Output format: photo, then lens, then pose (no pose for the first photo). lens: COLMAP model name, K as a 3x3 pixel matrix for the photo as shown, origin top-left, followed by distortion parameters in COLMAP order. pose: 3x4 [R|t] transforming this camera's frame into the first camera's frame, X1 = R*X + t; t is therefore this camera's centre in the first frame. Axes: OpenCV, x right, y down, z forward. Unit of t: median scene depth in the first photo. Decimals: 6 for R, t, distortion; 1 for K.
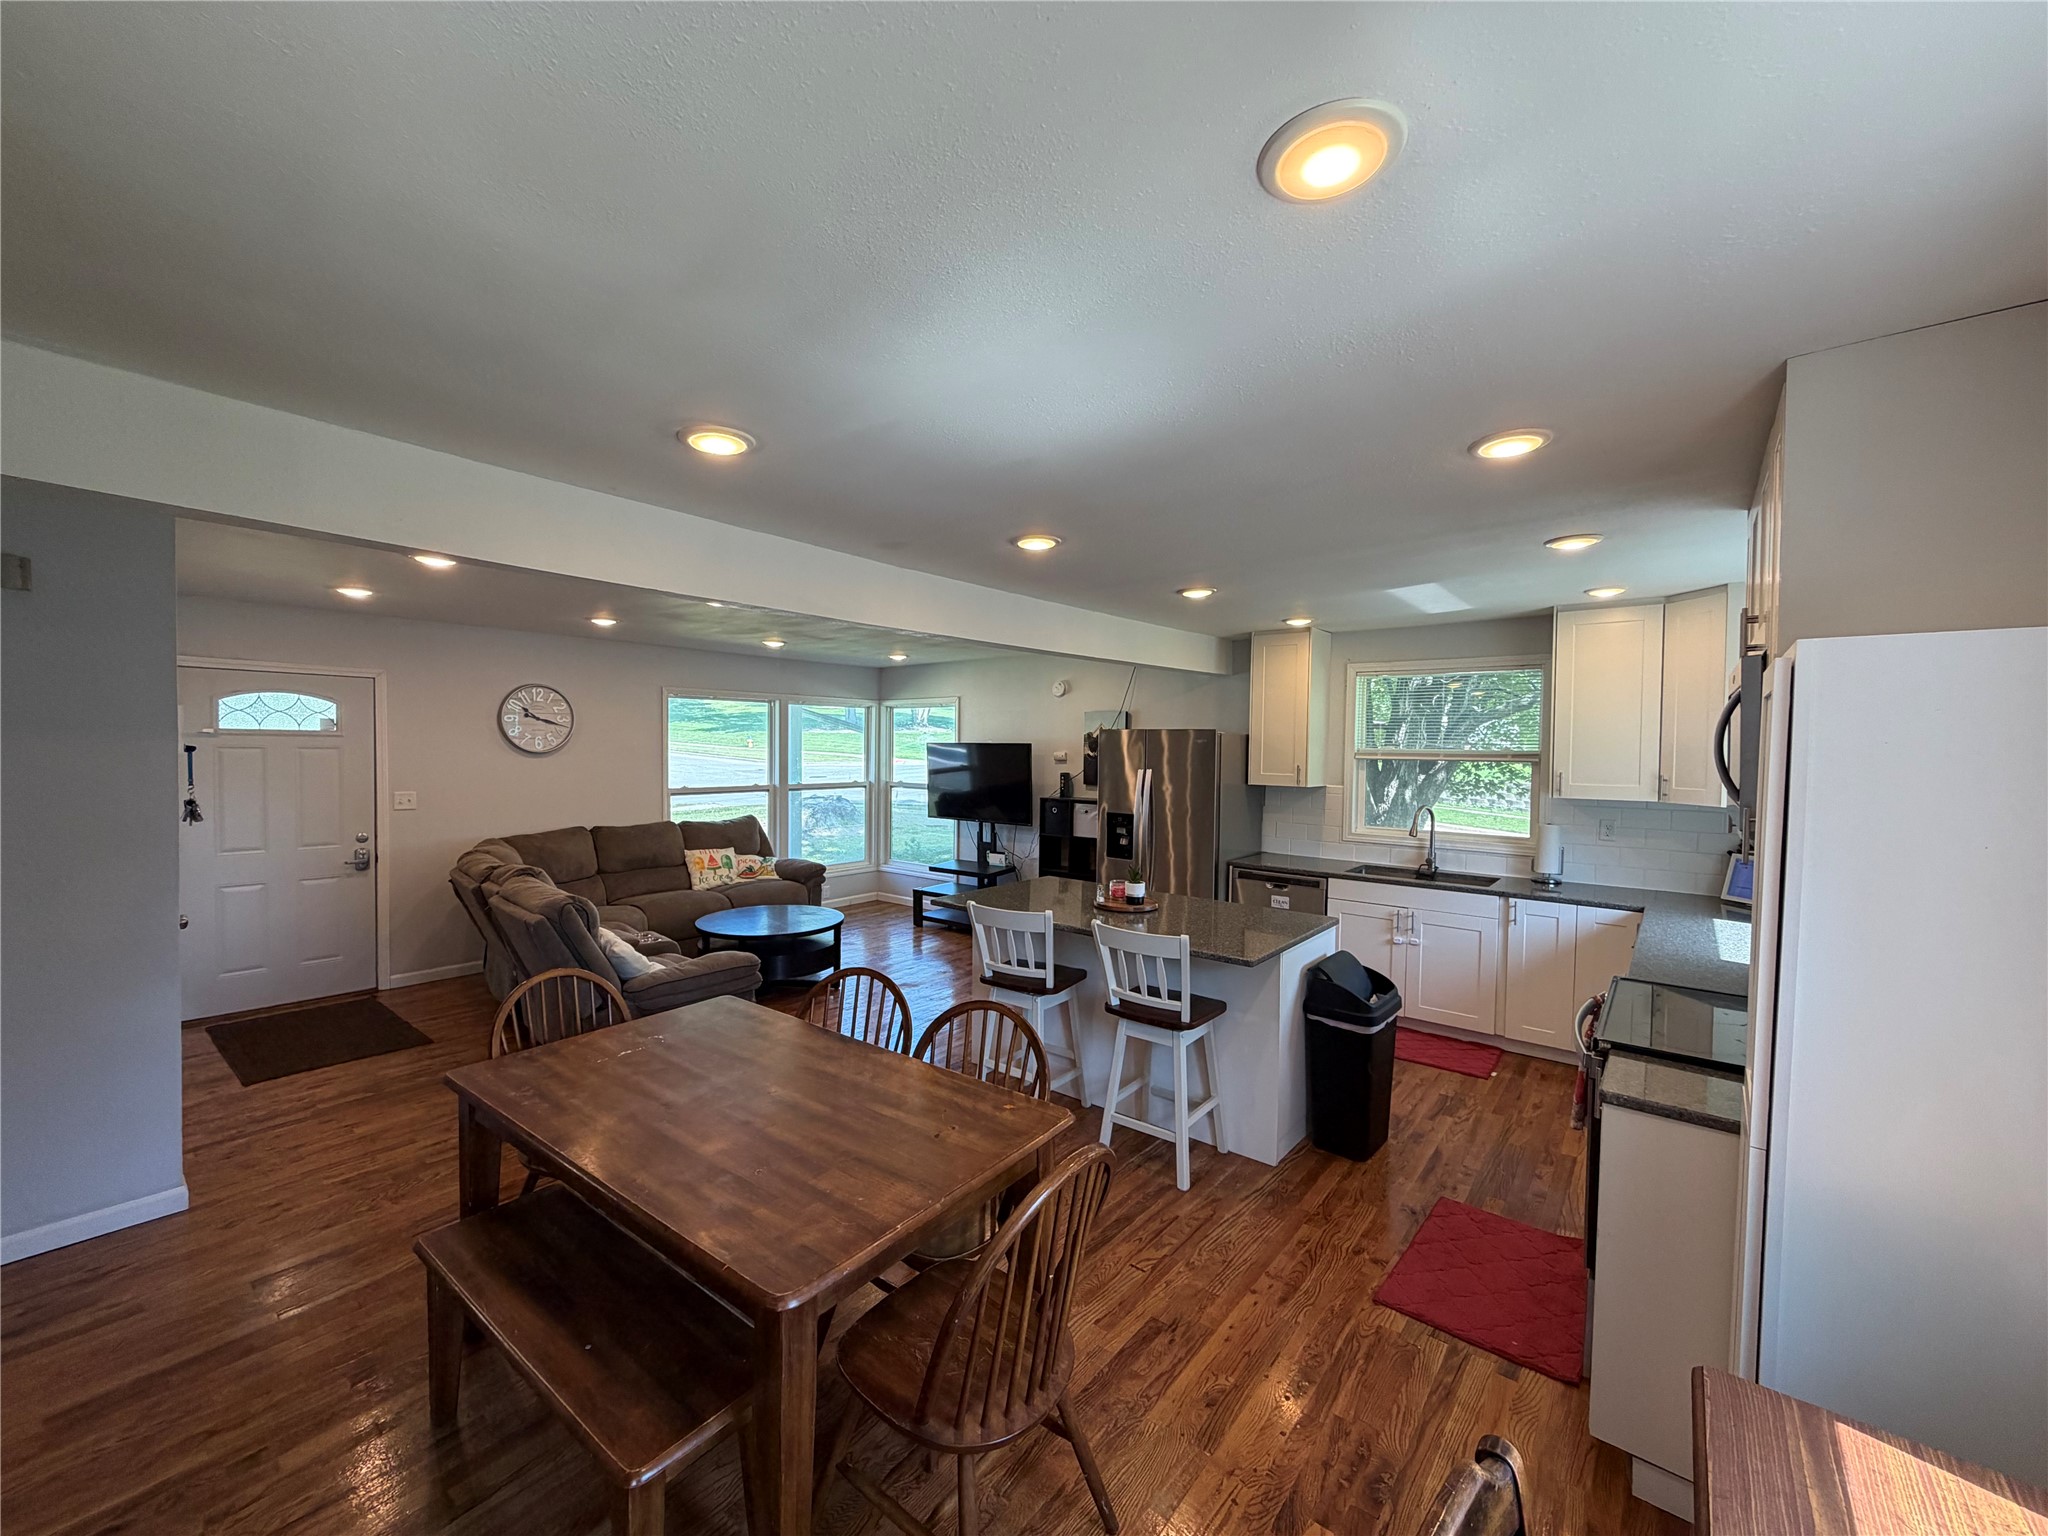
lens RADIAL K [[825.5, 0, 1019.9], [0, 825.5, 771.4], [0, 0, 1]] dist [-0.000860, -0.000354]
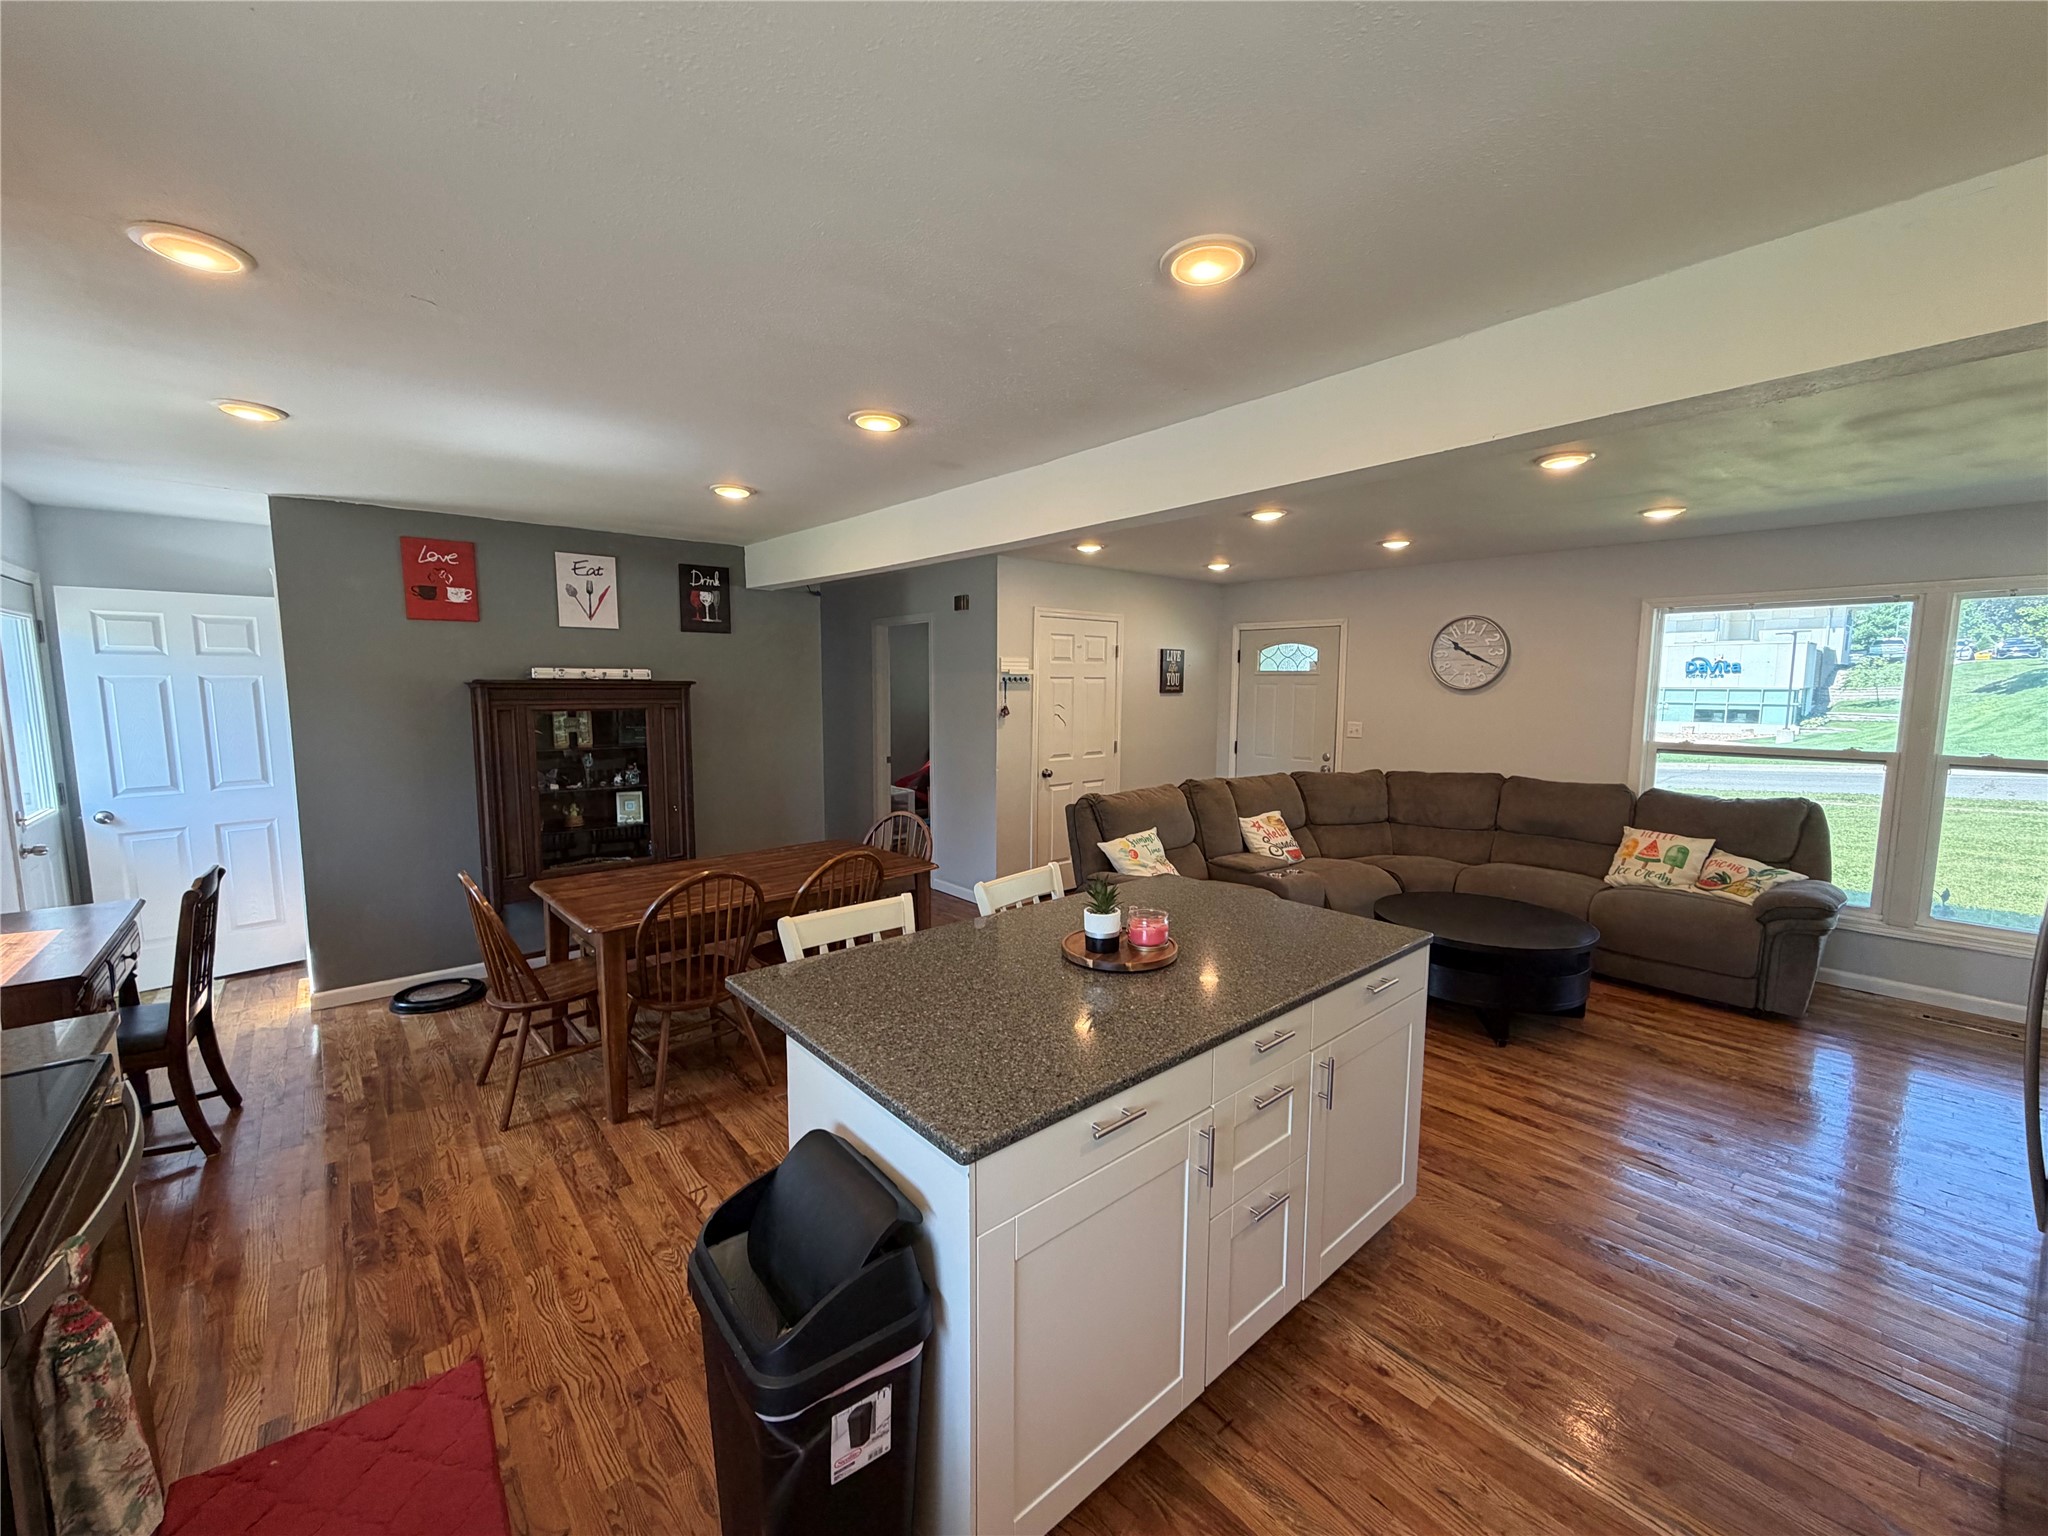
lens RADIAL K [[825.5, 0, 1019.9], [0, 825.5, 771.4], [0, 0, 1]] dist [-0.000860, -0.000354]
pose [[-0.190229, 0.093284, -0.977298, 0.443386], [-0.039528, 0.993940, 0.102567, -0.006208], [0.980944, 0.058142, -0.185389, 0.685919]]
